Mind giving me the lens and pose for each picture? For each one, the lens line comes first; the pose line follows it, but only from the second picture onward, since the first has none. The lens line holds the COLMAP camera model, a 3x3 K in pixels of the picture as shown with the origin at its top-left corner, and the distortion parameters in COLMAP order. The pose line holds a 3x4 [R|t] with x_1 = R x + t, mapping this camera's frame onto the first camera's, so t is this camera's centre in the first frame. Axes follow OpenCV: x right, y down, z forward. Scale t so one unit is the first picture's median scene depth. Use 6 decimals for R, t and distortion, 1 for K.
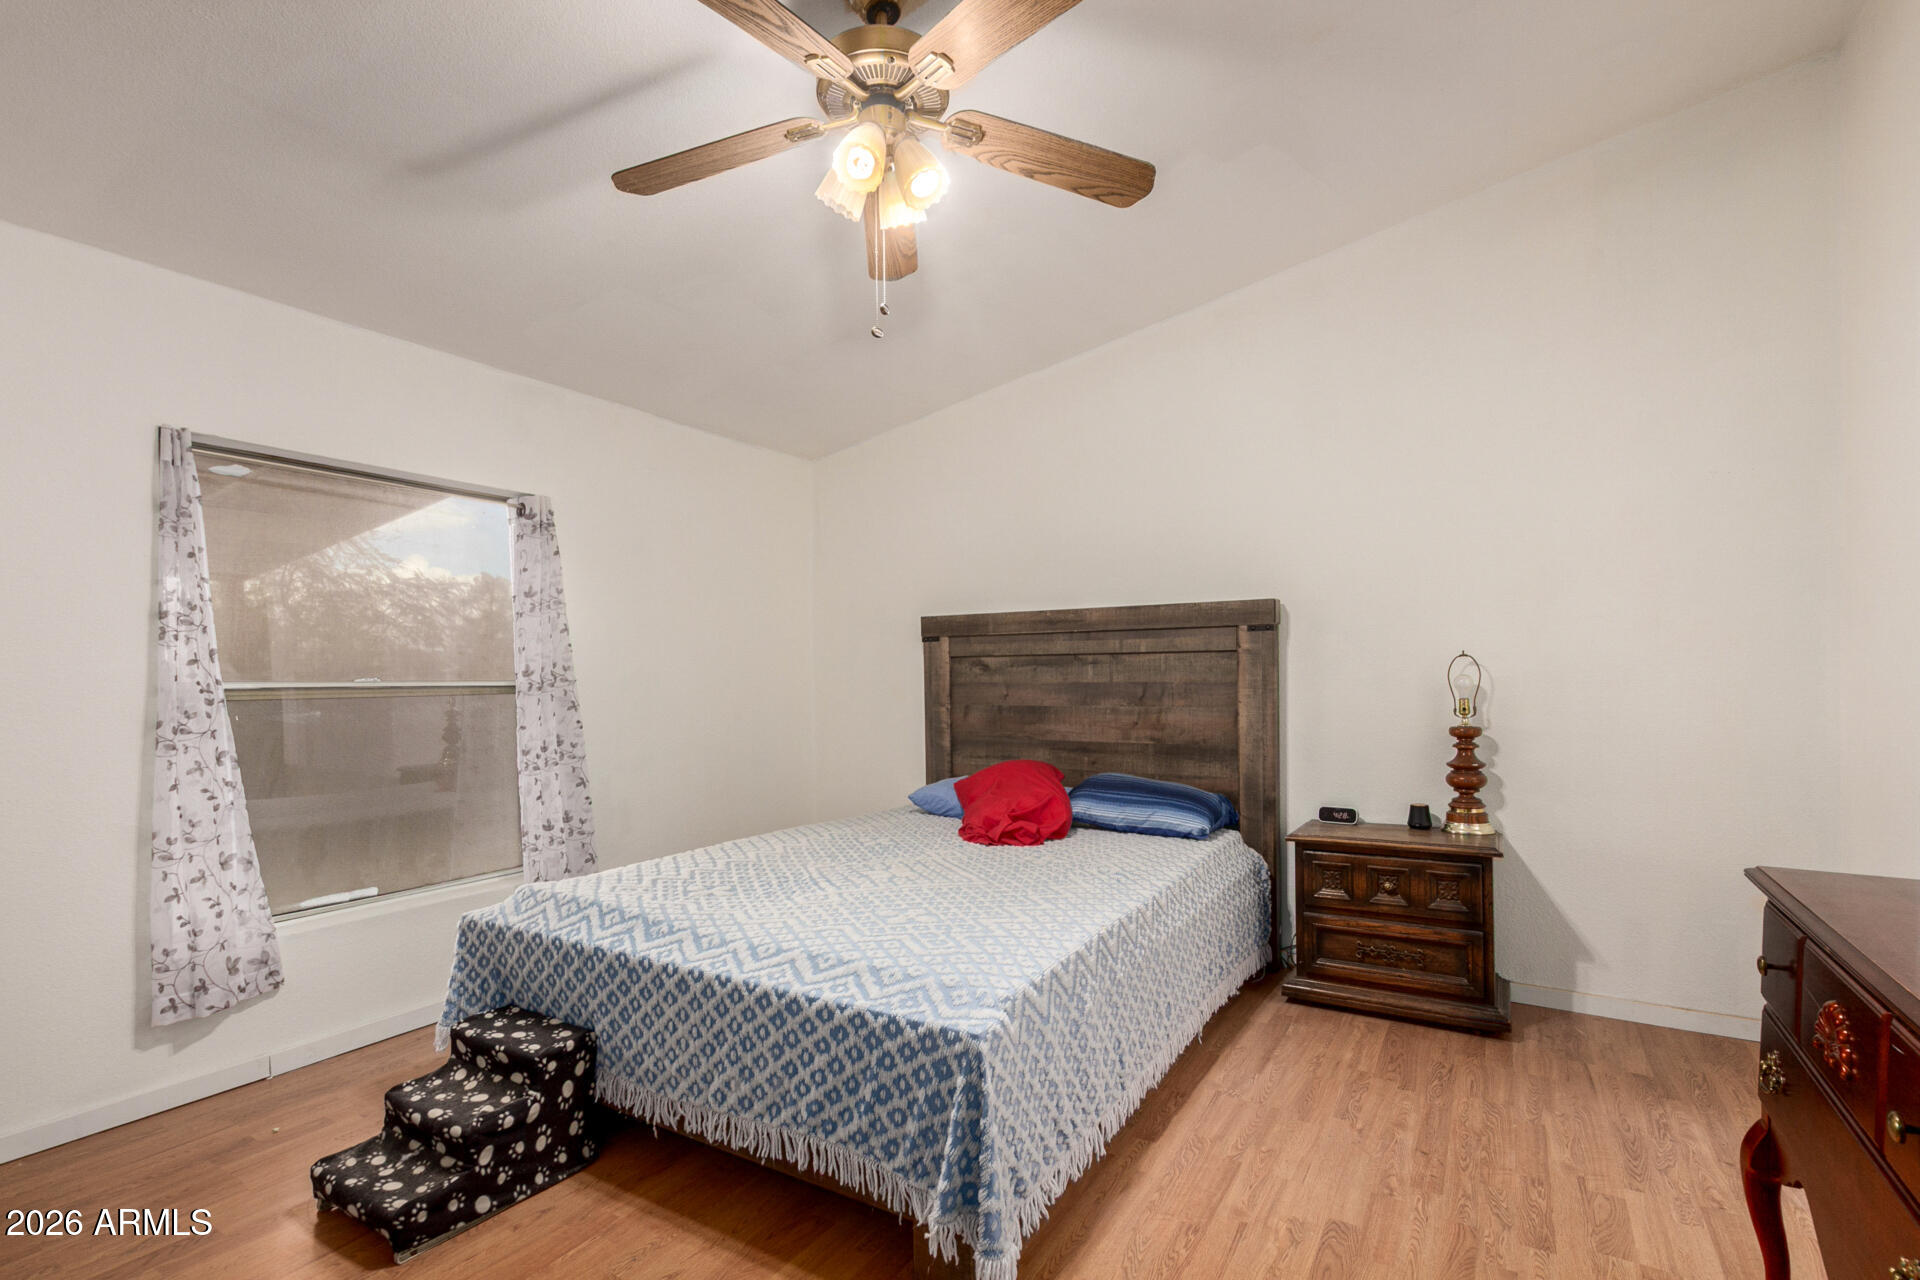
lens RADIAL K [[860.6, 0, 999.6], [0, 860.6, 680.0], [0, 0, 1]] dist [0.001924, 0.000264]
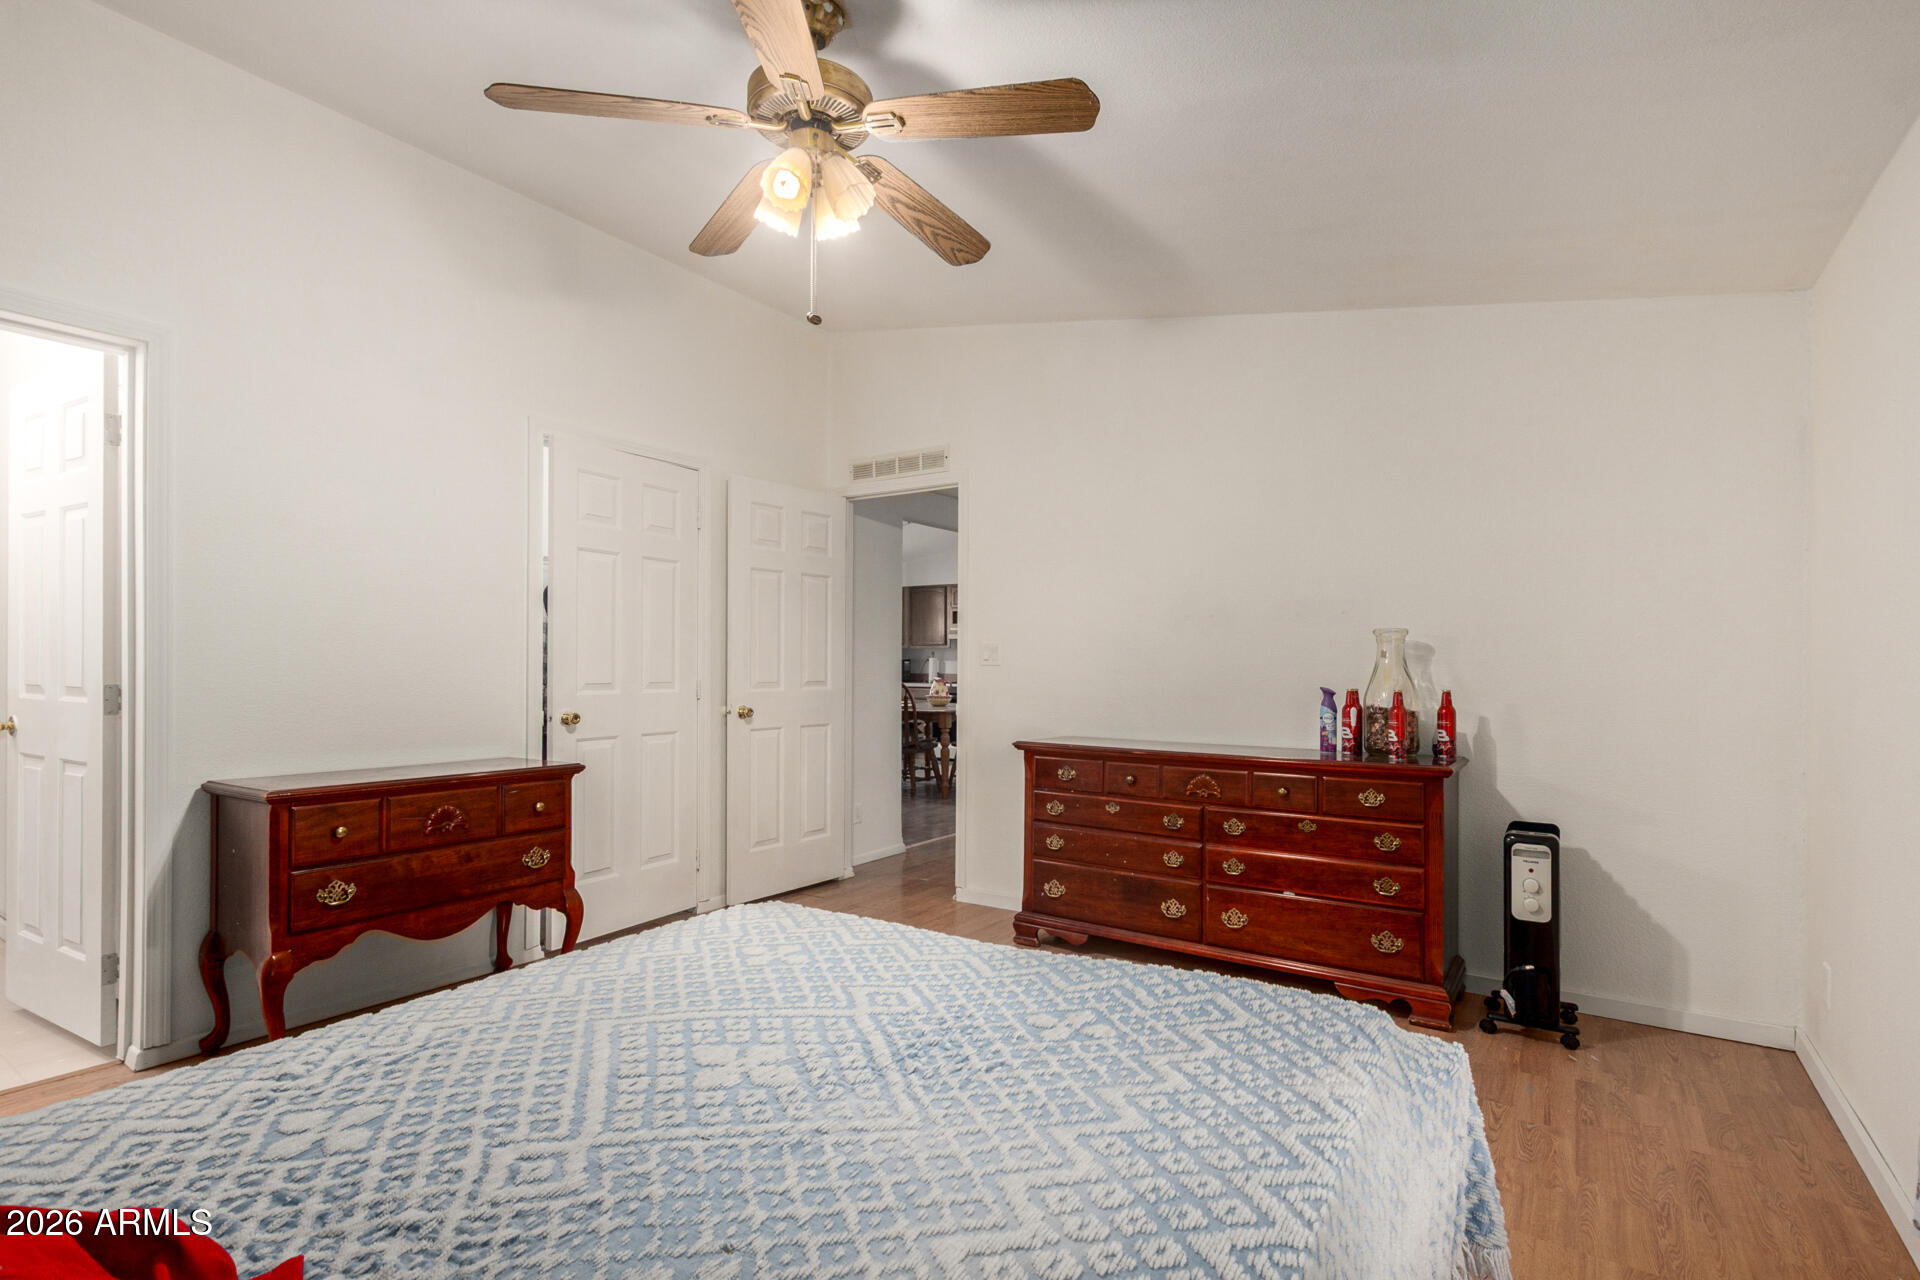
lens RADIAL K [[879.9, 0, 973.9], [0, 879.9, 652.5], [0, 0, 1]] dist [0.001639, 0.000121]
pose [[-0.996603, 0.011465, 0.081558, -0.263243], [0.010876, 0.999911, -0.007671, -0.002987], [-0.081639, -0.006758, -0.996639, 1.303546]]
